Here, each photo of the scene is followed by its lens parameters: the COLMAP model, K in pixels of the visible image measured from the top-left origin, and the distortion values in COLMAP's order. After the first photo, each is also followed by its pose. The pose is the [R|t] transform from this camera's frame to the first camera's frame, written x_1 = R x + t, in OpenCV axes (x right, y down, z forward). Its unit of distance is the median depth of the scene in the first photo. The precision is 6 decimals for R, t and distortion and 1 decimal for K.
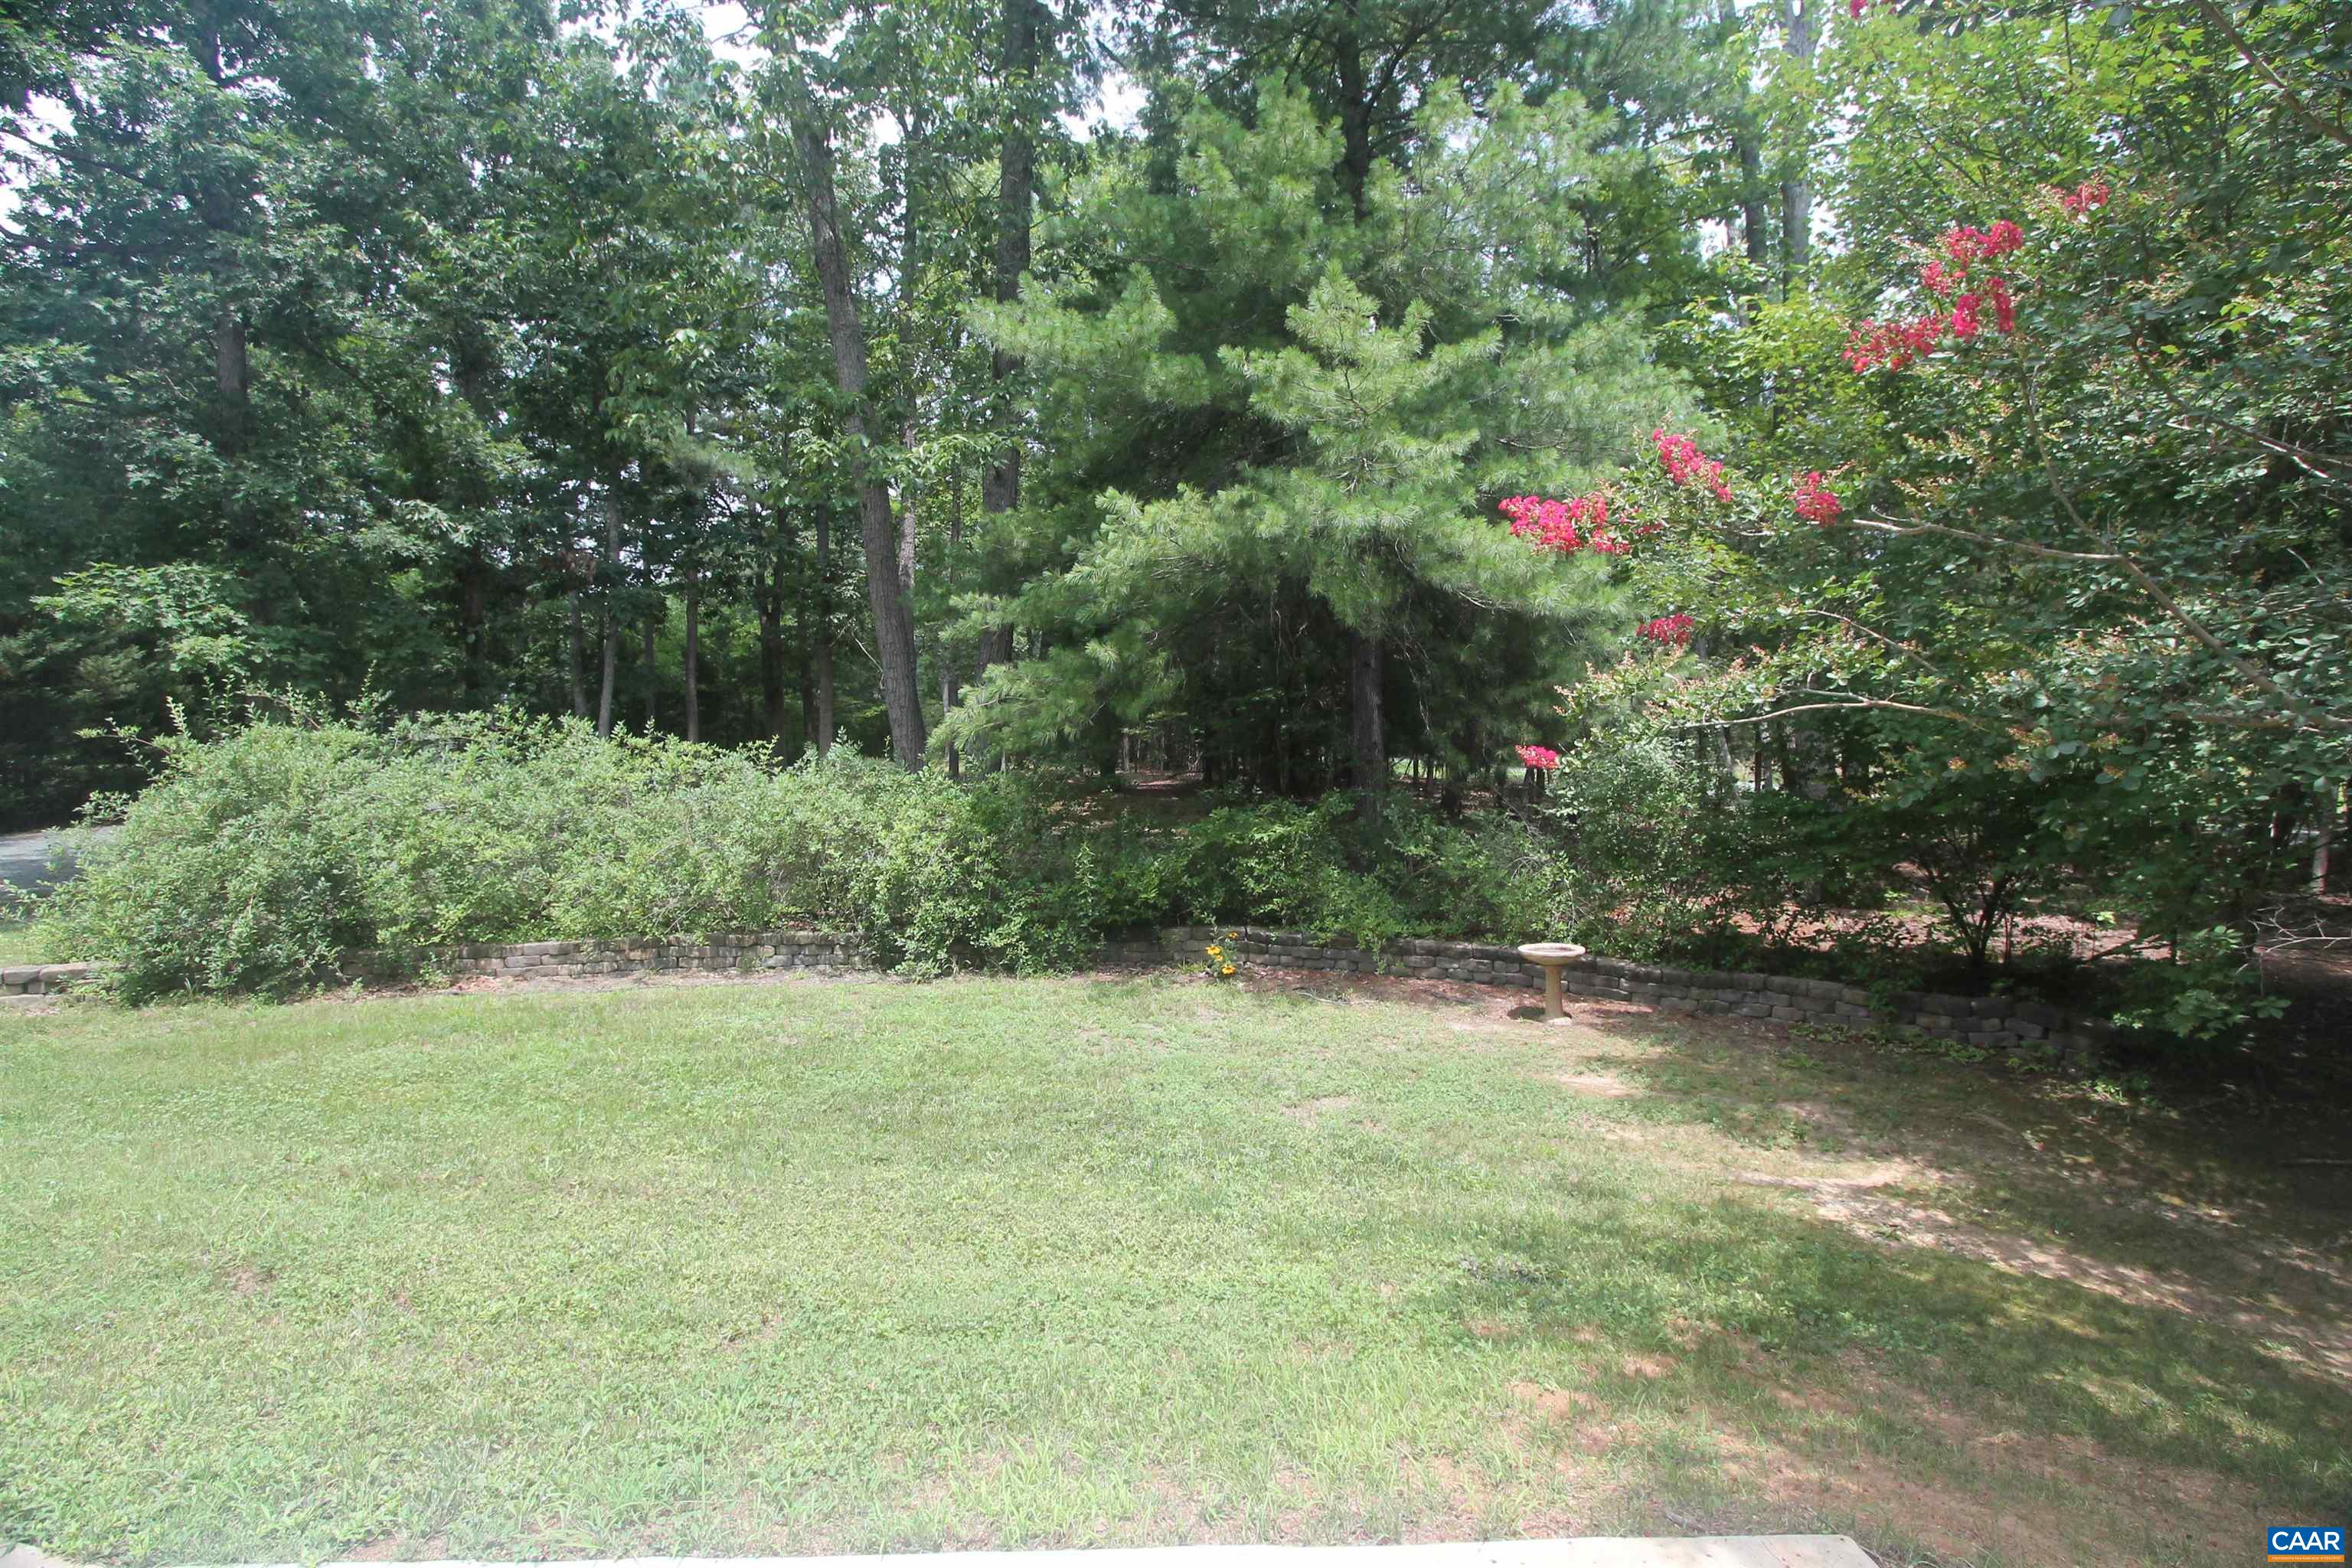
lens RADIAL K [[1106.4, 0, 1176.0], [0, 1106.4, 784.0], [0, 0, 1]] dist [-0.028658, 0.012394]
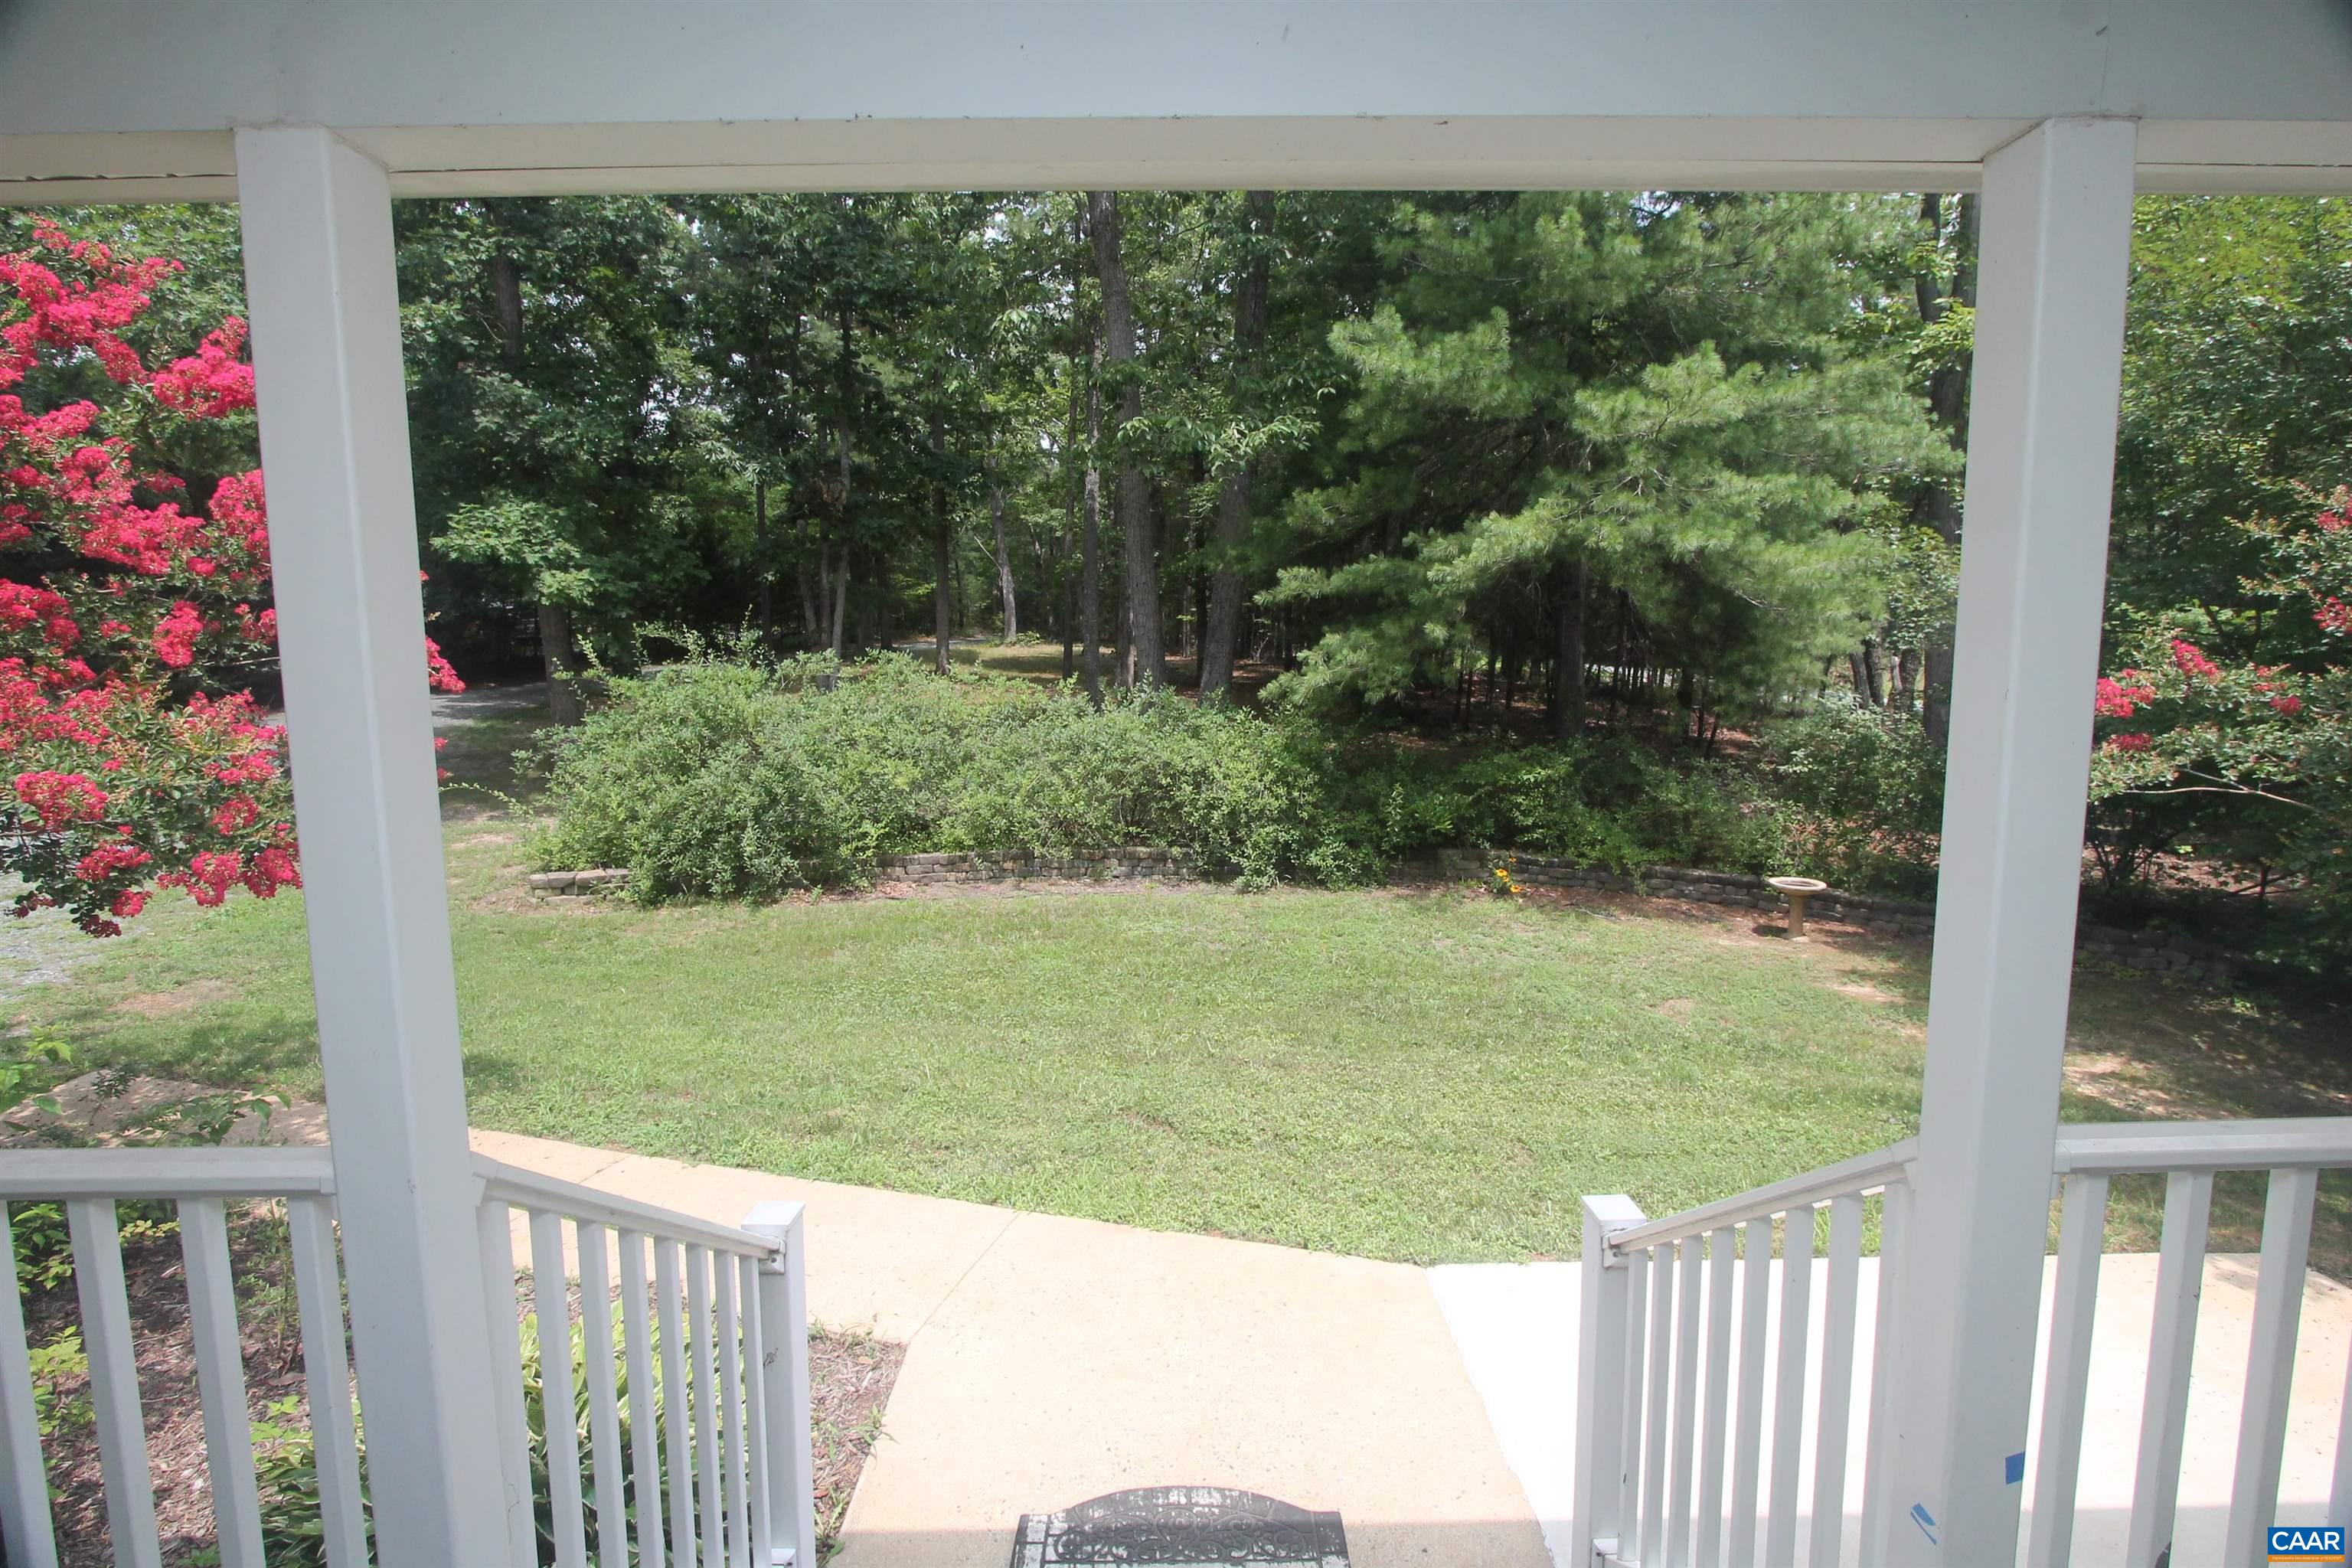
lens RADIAL K [[1106.4, 0, 1176.0], [0, 1106.4, 784.0], [0, 0, 1]] dist [-0.028658, 0.012394]
pose [[0.999713, 0.020953, 0.011647, -0.338379], [-0.022188, 0.992685, 0.118673, -0.084415], [-0.009075, -0.118897, 0.992865, -0.203188]]
